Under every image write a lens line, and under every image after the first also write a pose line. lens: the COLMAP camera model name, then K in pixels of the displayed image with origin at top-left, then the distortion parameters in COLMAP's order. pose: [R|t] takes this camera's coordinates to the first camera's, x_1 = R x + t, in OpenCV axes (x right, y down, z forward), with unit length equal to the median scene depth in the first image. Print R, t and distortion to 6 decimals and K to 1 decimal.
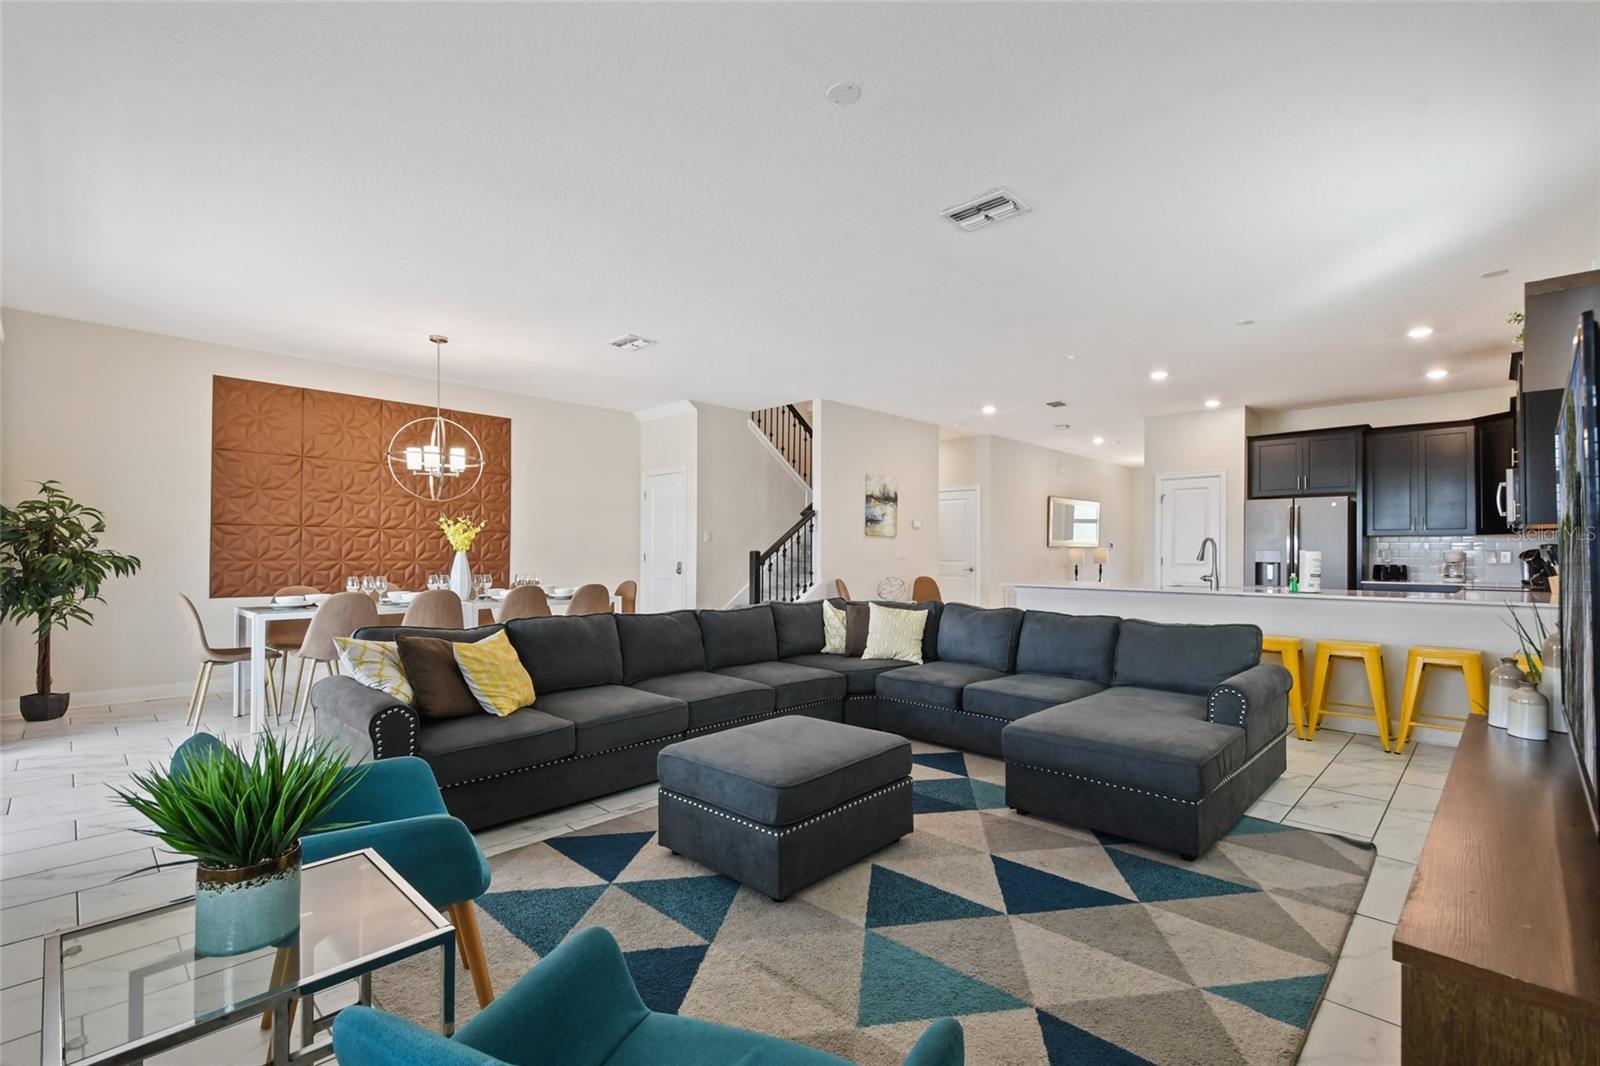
lens RADIAL K [[715.1, 0, 808.3], [0, 715.1, 548.8], [0, 0, 1]] dist [0.018315, -0.007096]
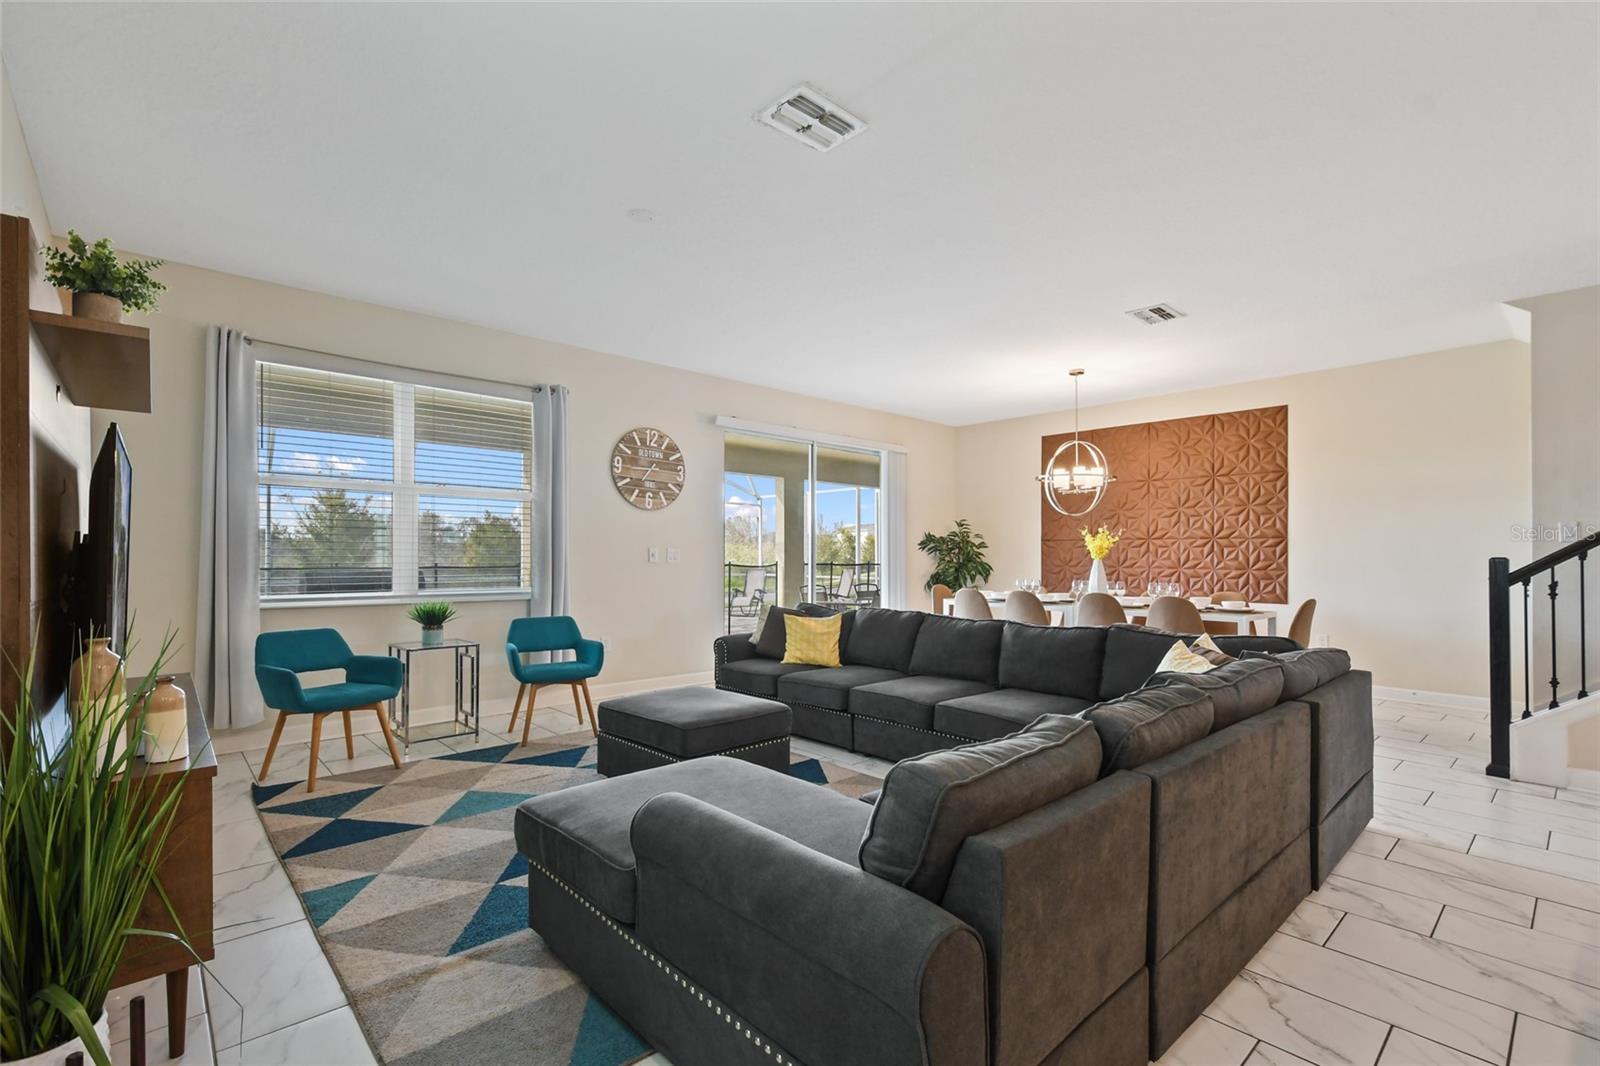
lens RADIAL K [[715.1, 0, 808.3], [0, 715.1, 548.8], [0, 0, 1]] dist [0.018315, -0.007096]
pose [[-0.058616, -0.019846, -0.998083, 0.501333], [0.000720, 0.999801, -0.019923, 0.007208], [0.998280, -0.001886, -0.058590, 0.508444]]
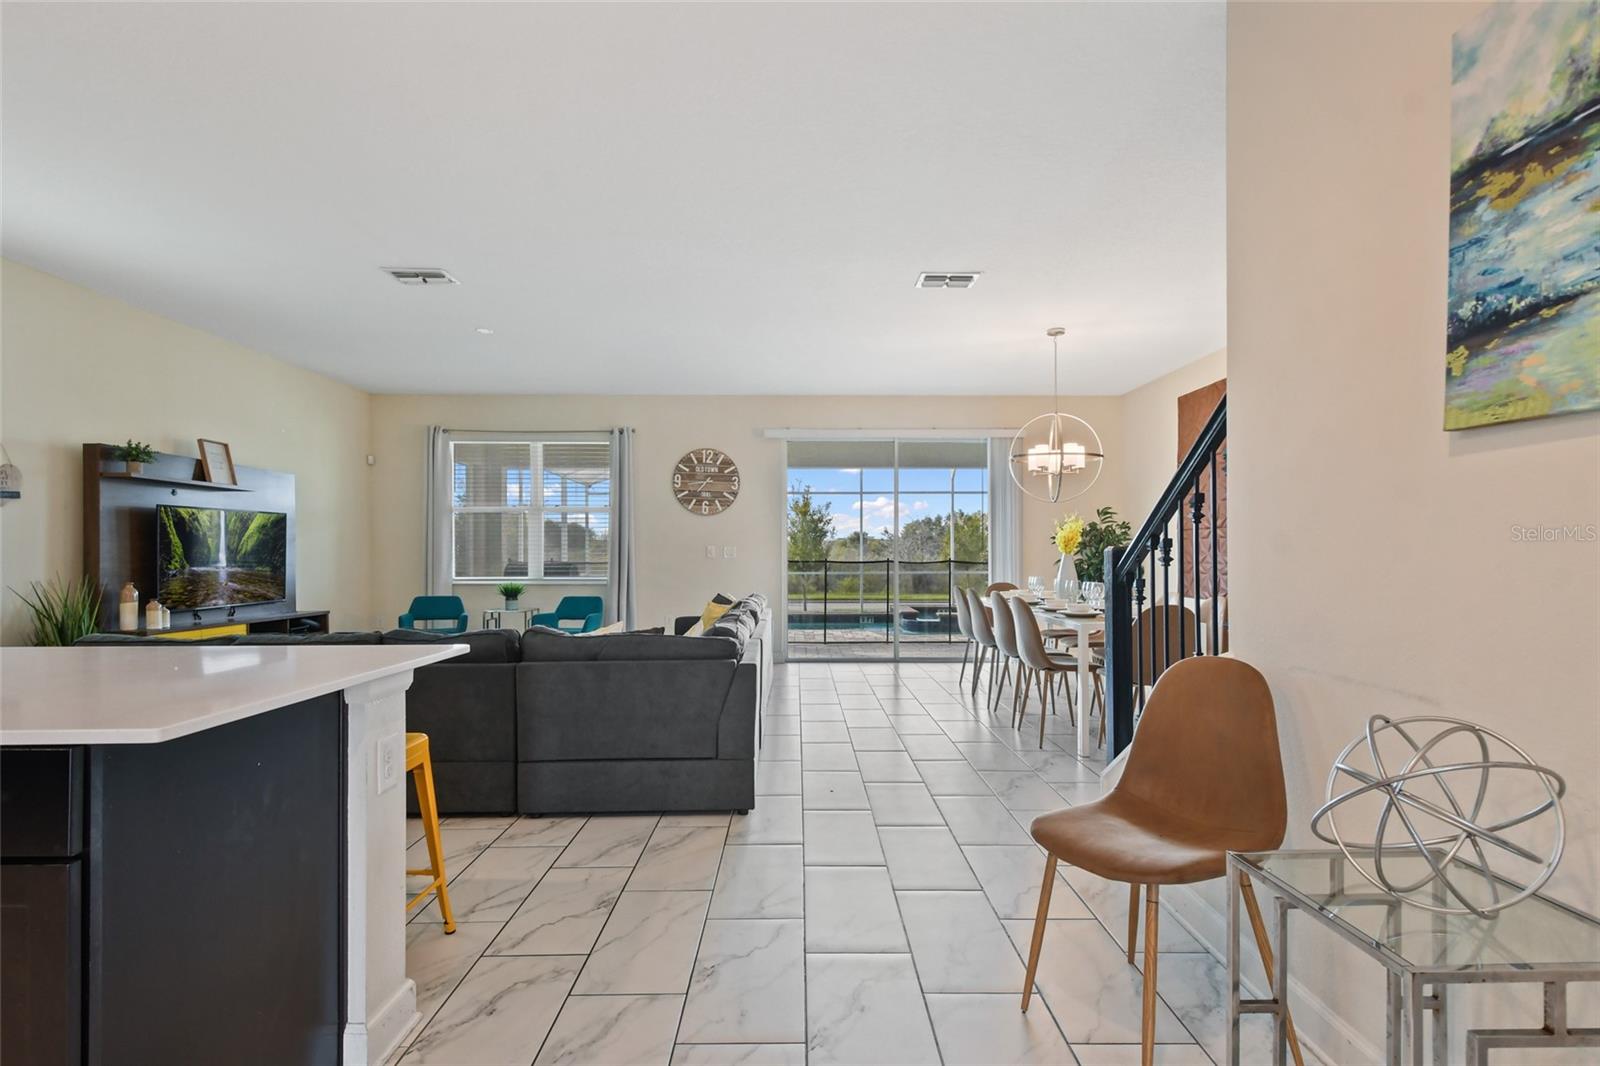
lens RADIAL K [[770.0, 0, 811.9], [0, 770.0, 555.2], [0, 0, 1]] dist [0.014509, -0.008451]
pose [[-0.705164, -0.005436, -0.709023, 0.349547], [-0.000033, 0.999971, -0.007633, 0.010726], [0.709044, -0.005359, -0.705144, 1.179527]]
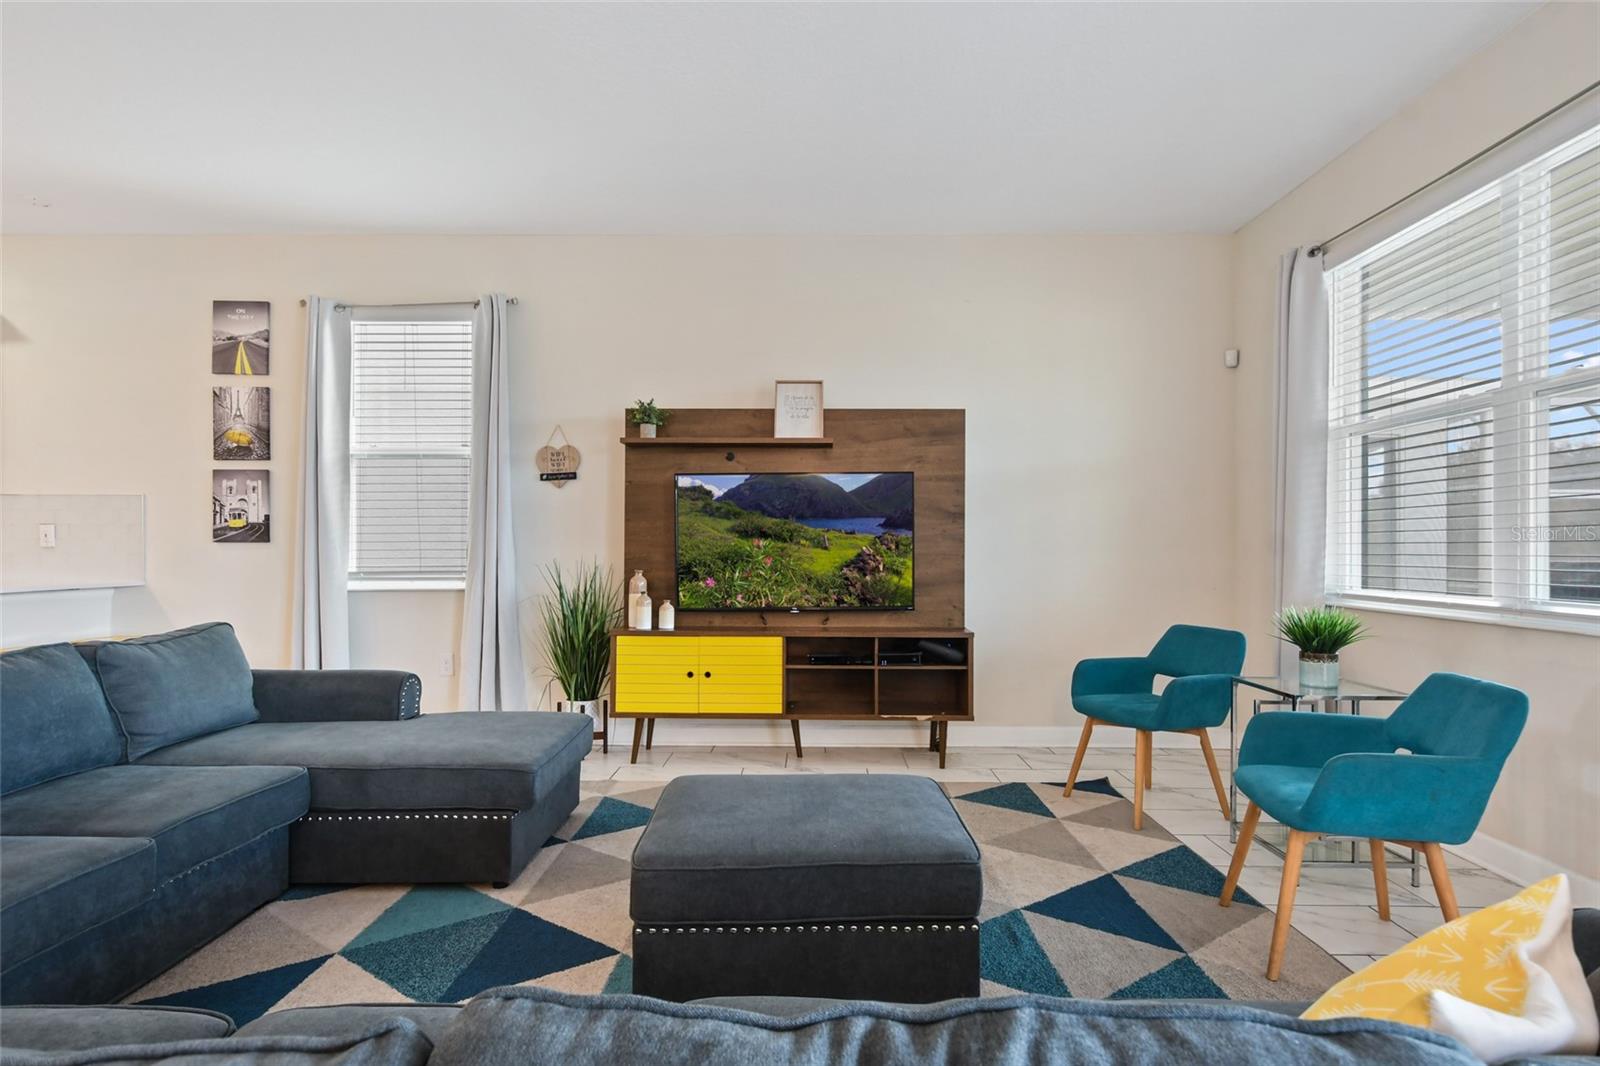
lens RADIAL K [[822.8, 0, 803.5], [0, 822.8, 545.2], [0, 0, 1]] dist [0.016215, -0.000013]
pose [[-0.686665, -0.004450, 0.726961, -0.228724], [-0.008908, 0.999958, -0.002293, 0.011896], [-0.726920, -0.008050, -0.686675, 0.605093]]
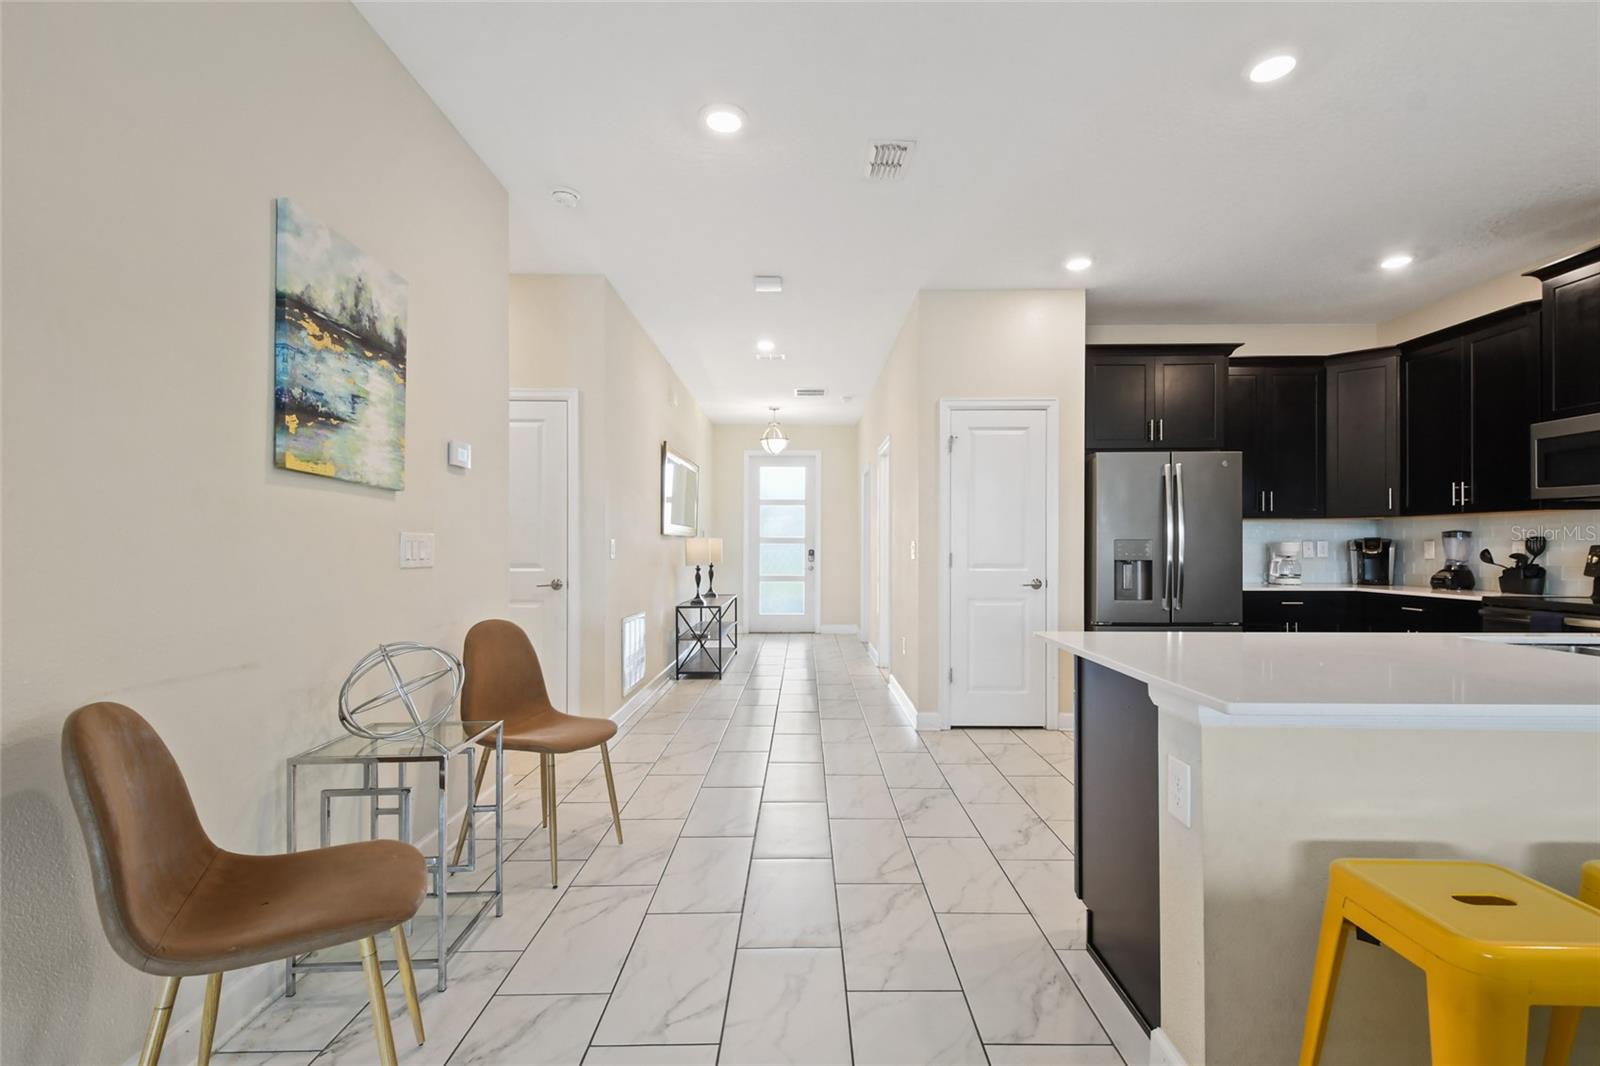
lens RADIAL K [[715.1, 0, 808.3], [0, 715.1, 548.8], [0, 0, 1]] dist [0.018315, -0.007096]
pose [[0.716675, -0.007404, 0.697368, 0.048603], [0.000441, 0.999948, 0.010162, 0.004634], [-0.697407, -0.006975, 0.716641, 0.830984]]
